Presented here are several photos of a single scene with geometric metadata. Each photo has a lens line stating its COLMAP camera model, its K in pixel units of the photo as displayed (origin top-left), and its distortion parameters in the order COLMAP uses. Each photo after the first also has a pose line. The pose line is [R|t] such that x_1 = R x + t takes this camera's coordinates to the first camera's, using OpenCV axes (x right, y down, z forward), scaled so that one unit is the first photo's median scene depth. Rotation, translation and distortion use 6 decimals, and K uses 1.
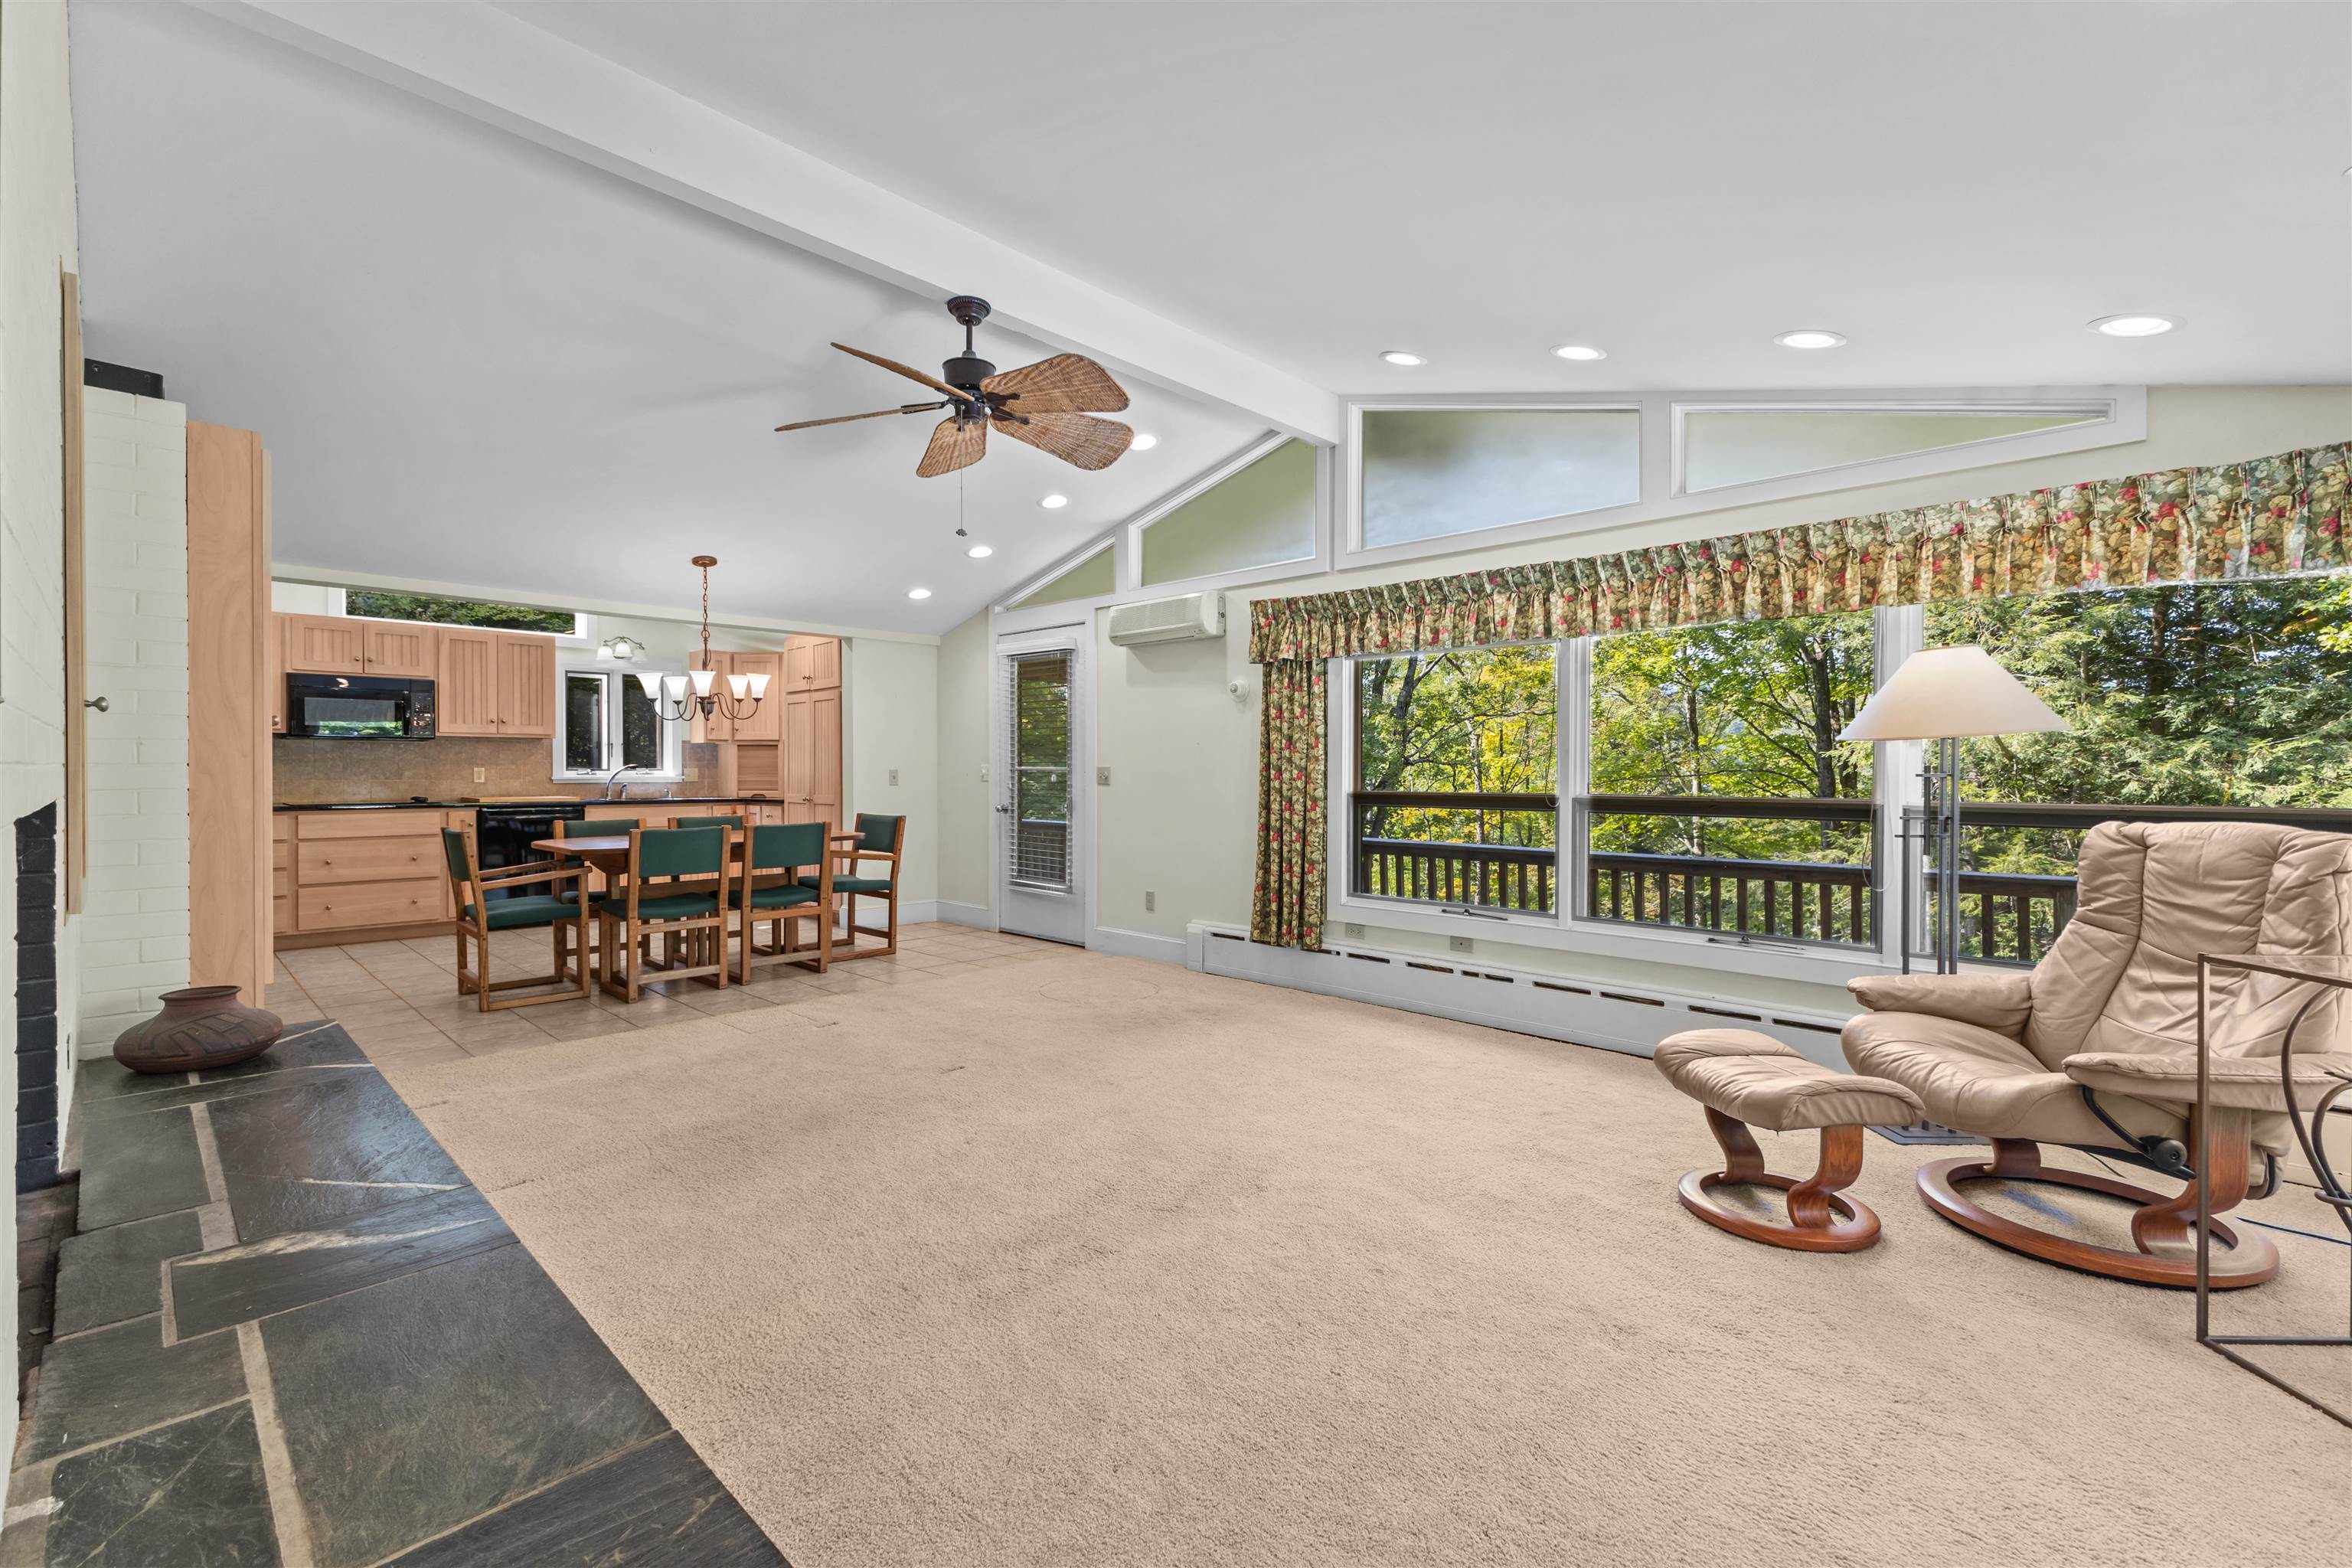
lens RADIAL K [[1024.6, 0, 1180.3], [0, 1024.6, 771.0], [0, 0, 1]] dist [0.013483, -0.004113]
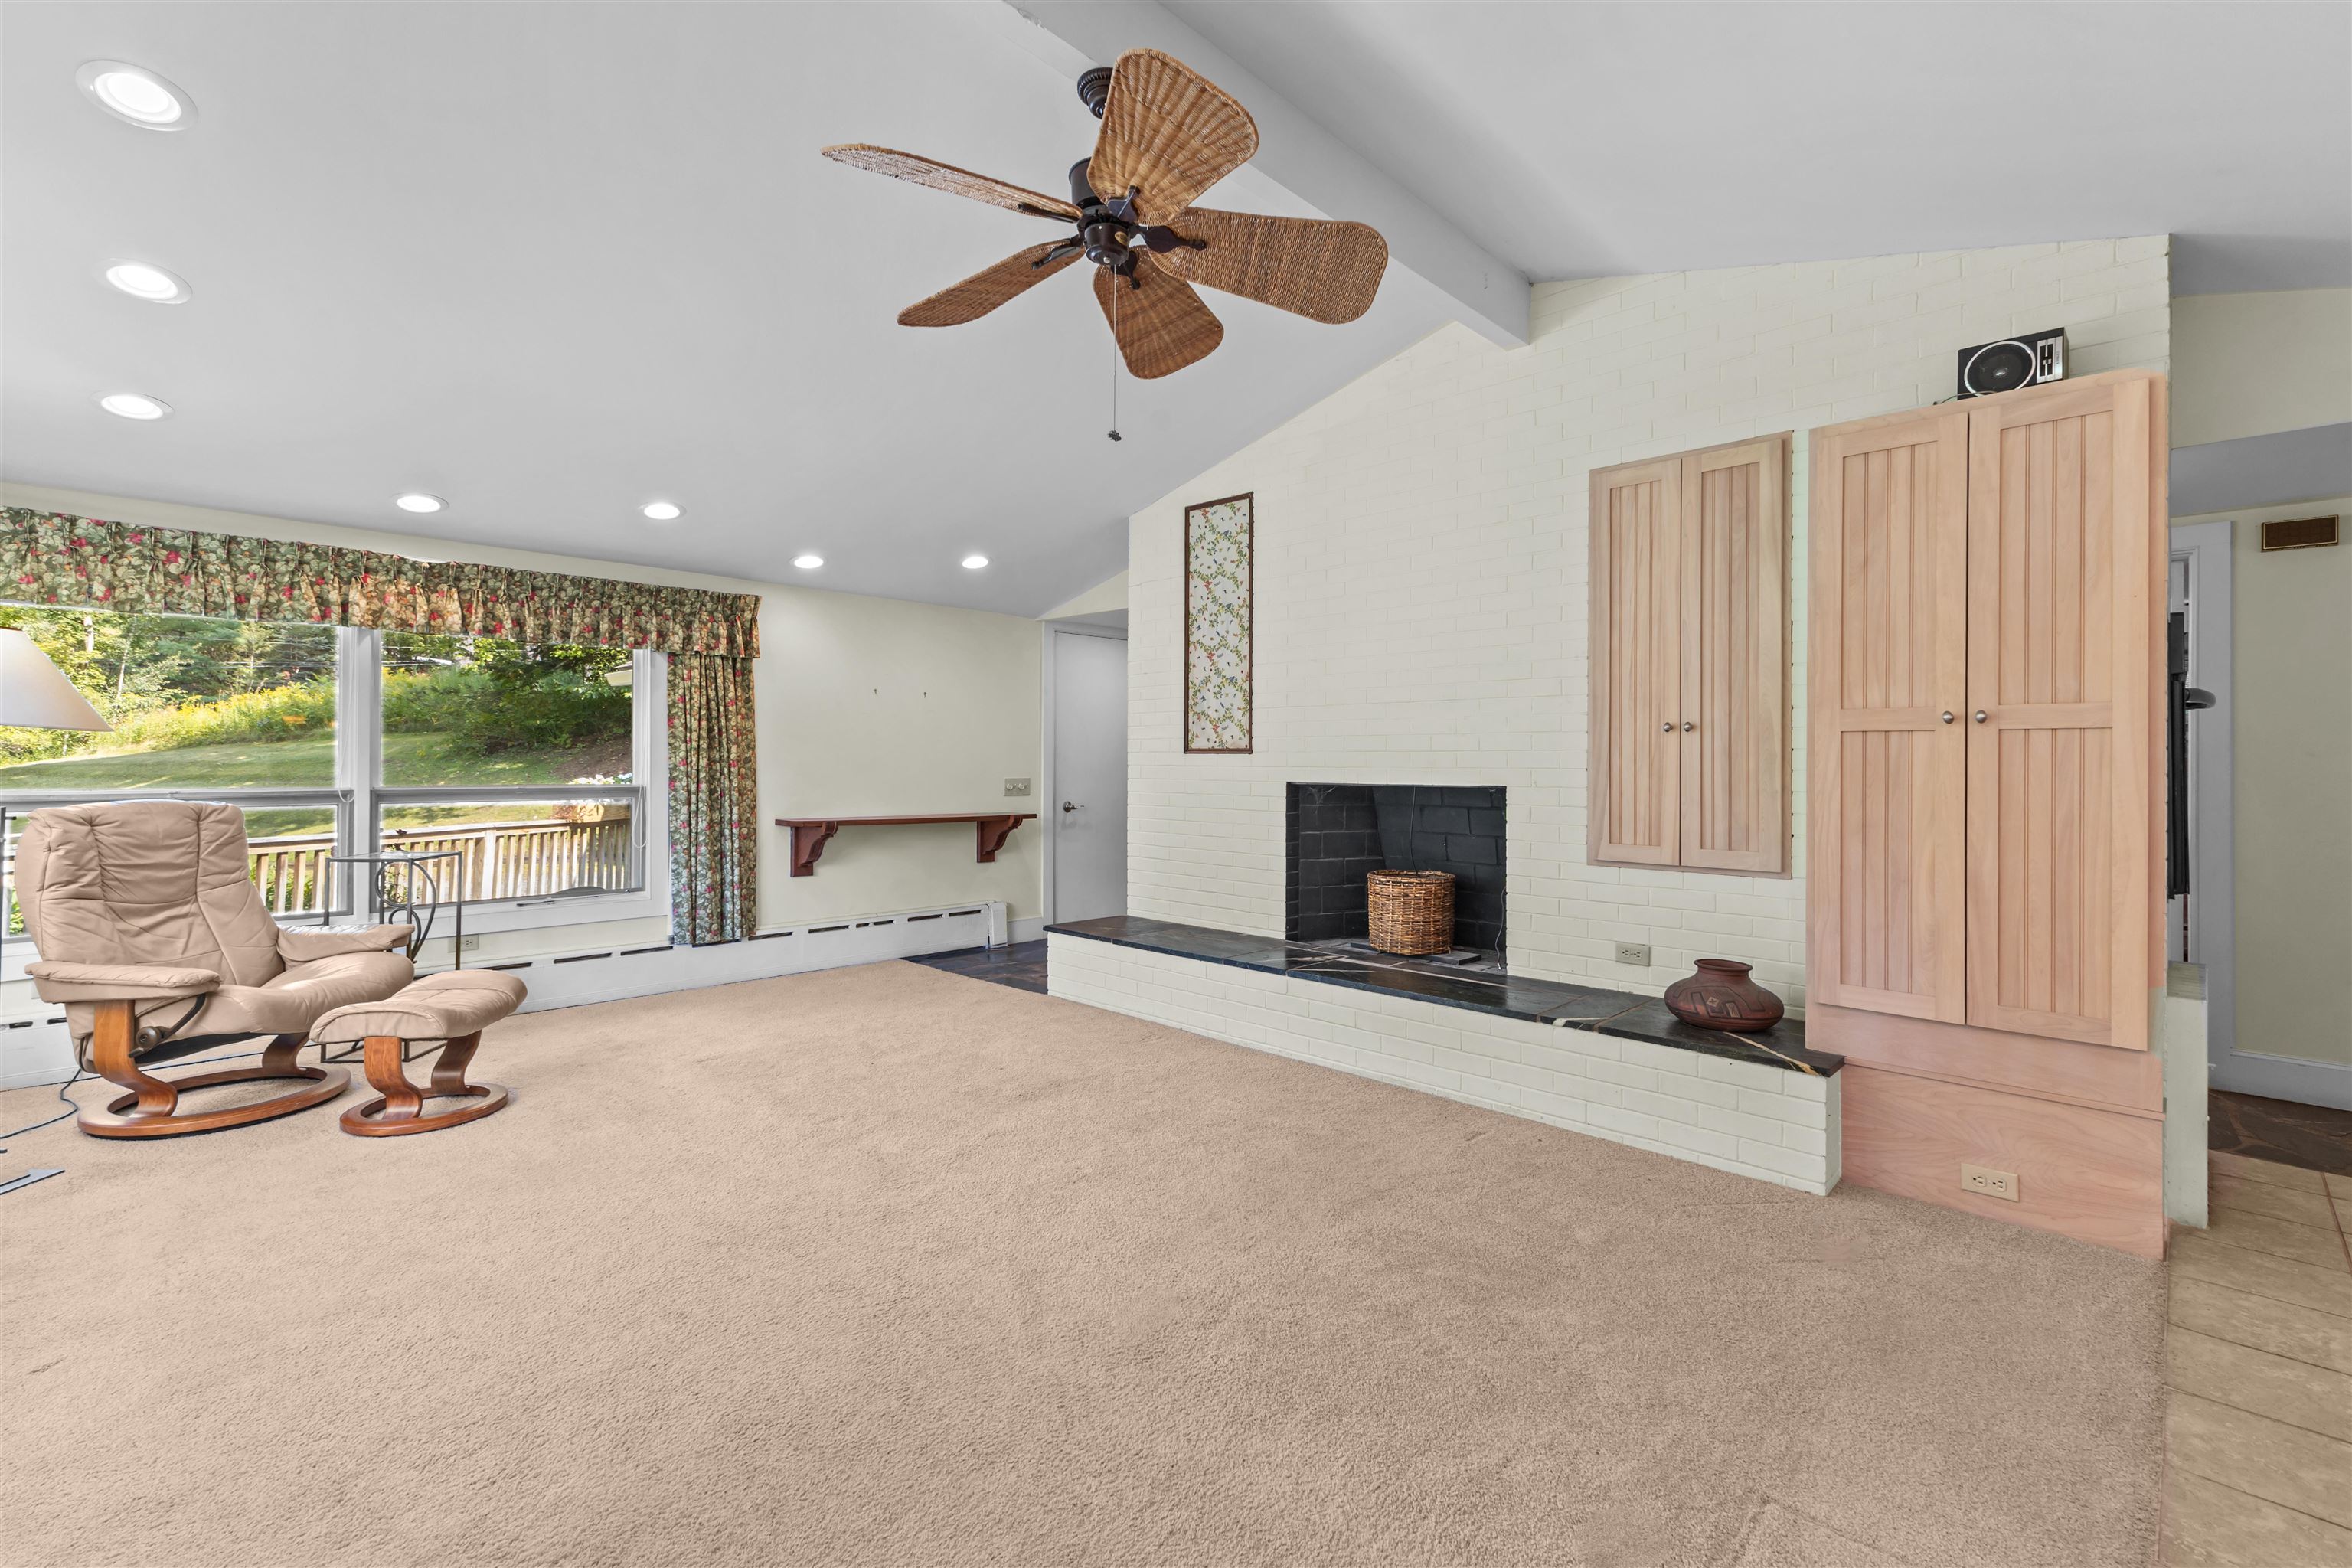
lens RADIAL K [[1024.6, 0, 1182.6], [0, 1024.6, 754.1], [0, 0, 1]] dist [0.013483, -0.004113]
pose [[-0.999959, -0.007080, -0.005718, -0.180938], [-0.007049, 0.999961, -0.005372, -0.006894], [0.005756, -0.005331, -0.999969, 1.198556]]
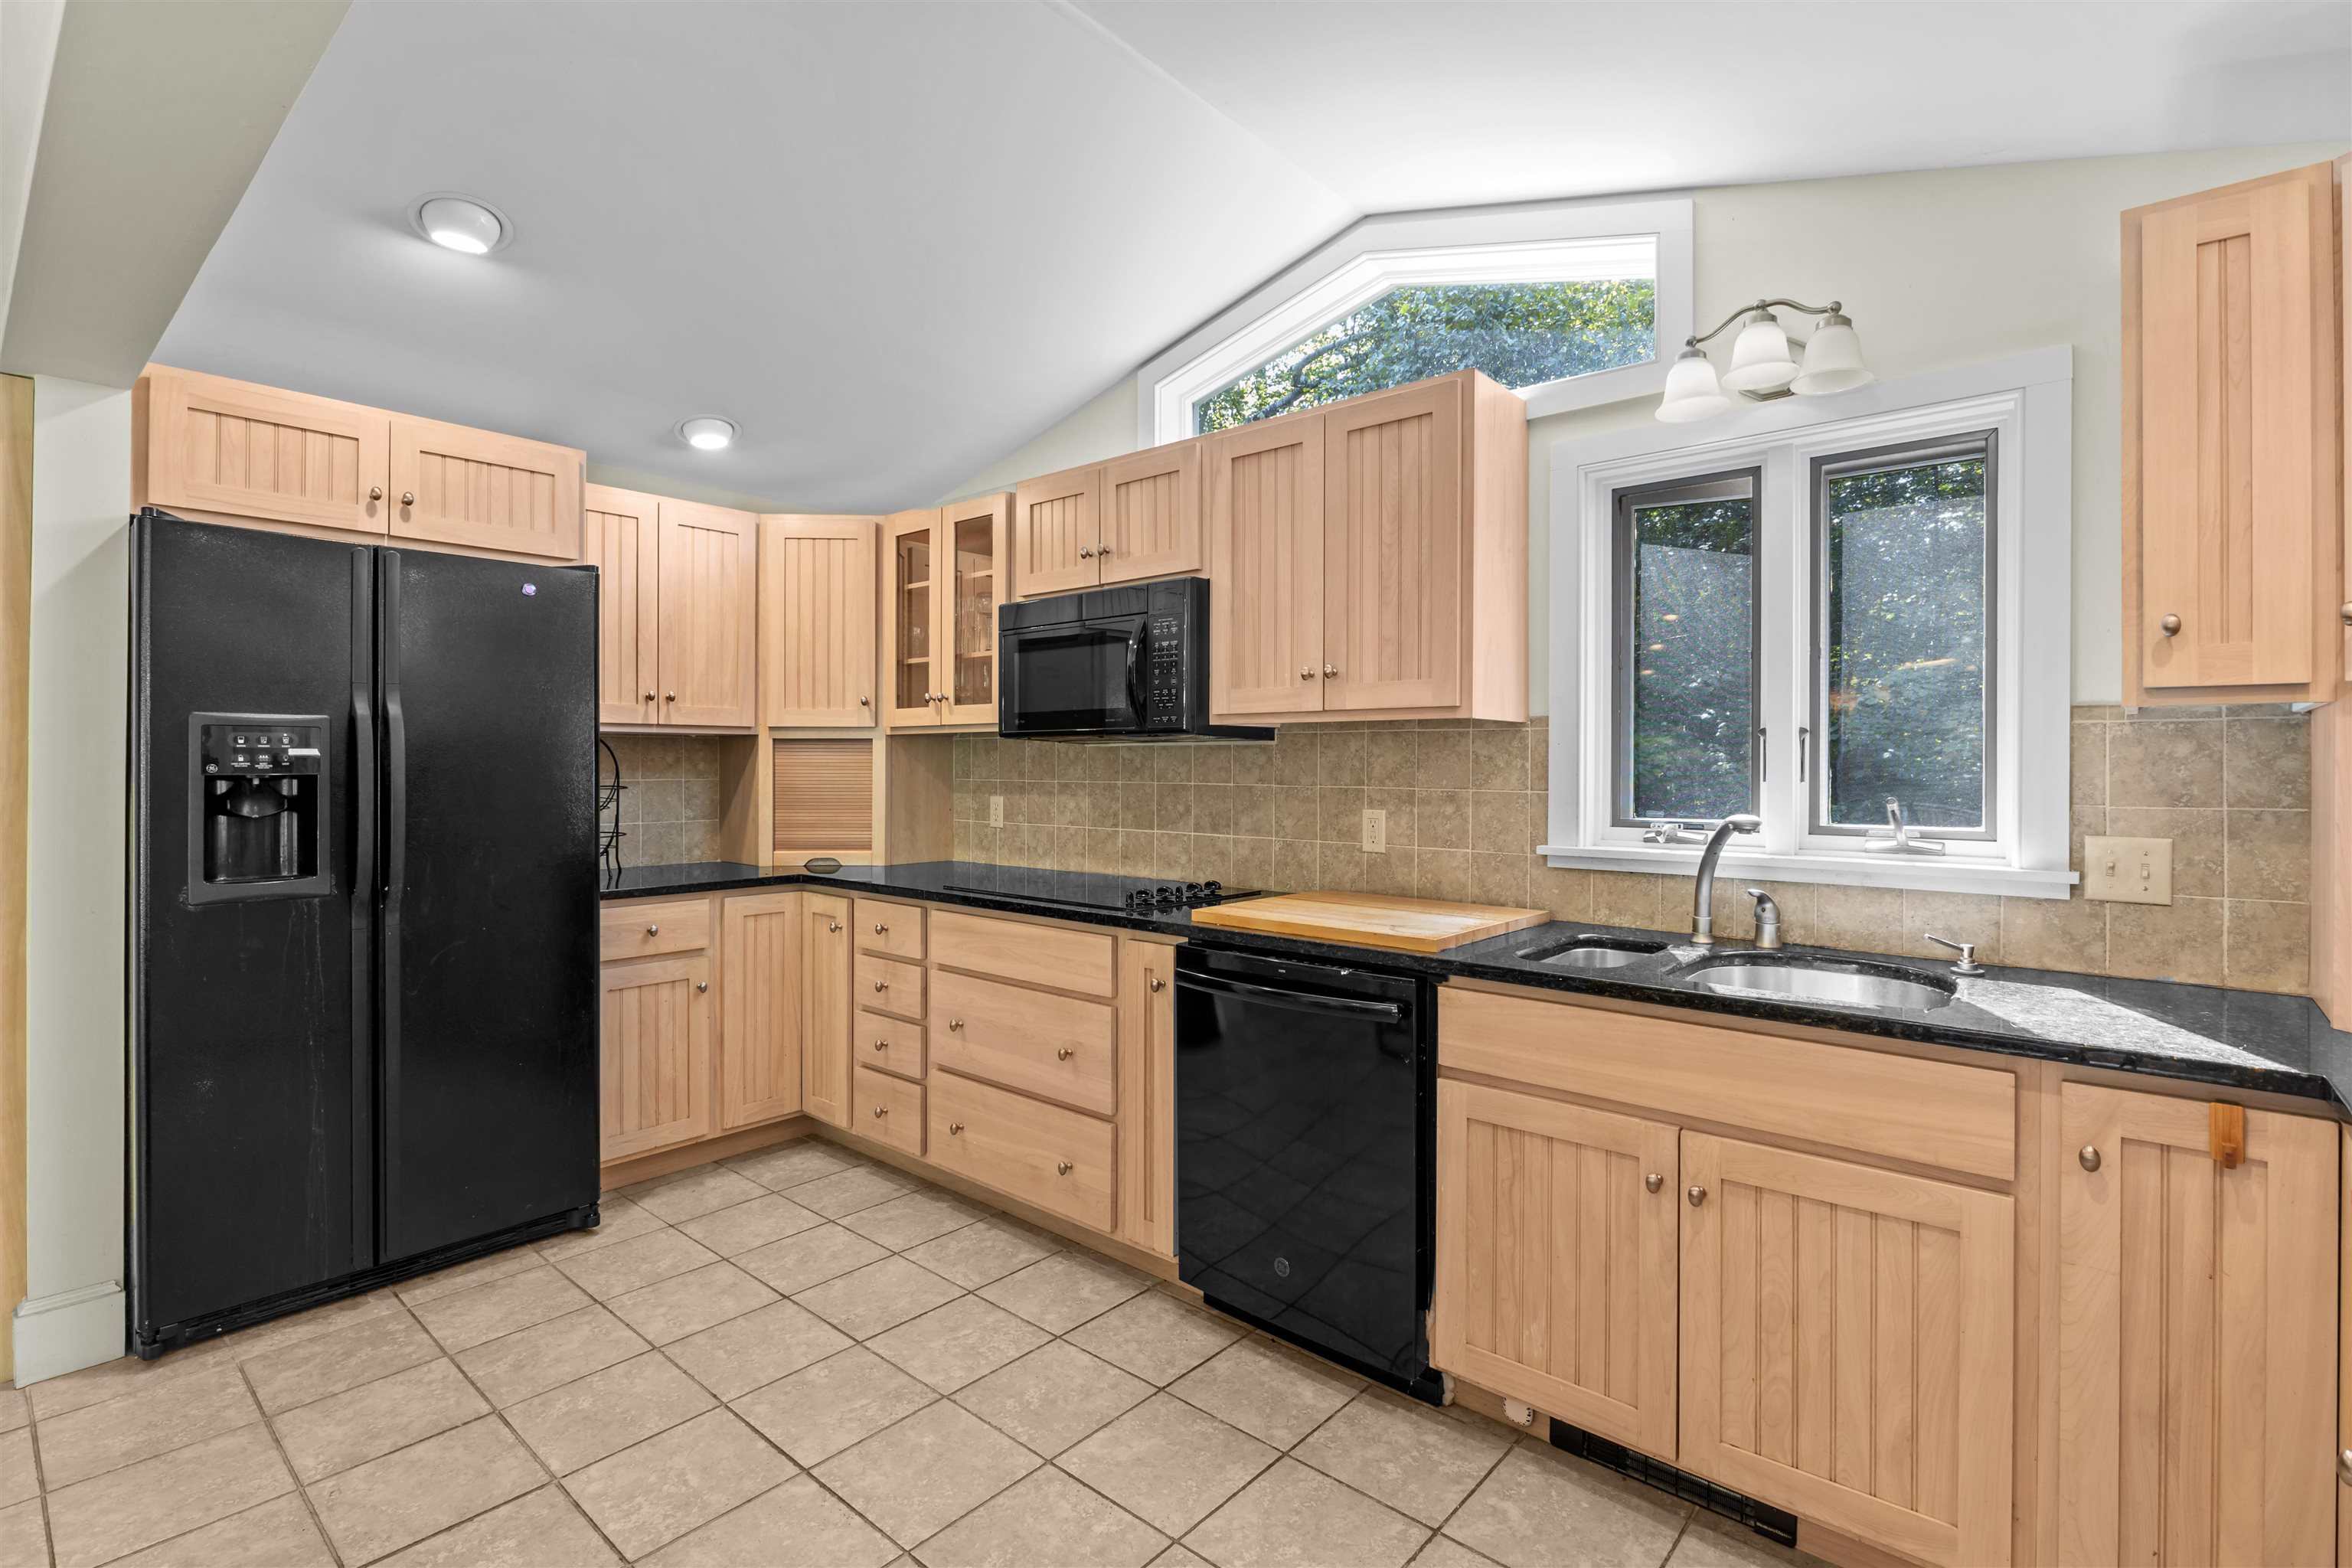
lens RADIAL K [[1094.4, 0, 1164.9], [0, 1094.4, 762.5], [0, 0, 1]] dist [-0.007430, 0.001007]
pose [[0.050710, -0.001698, -0.998712, -0.468824], [-0.004921, 0.999986, -0.001950, -0.028219], [0.998701, 0.005013, 0.050701, 1.393077]]
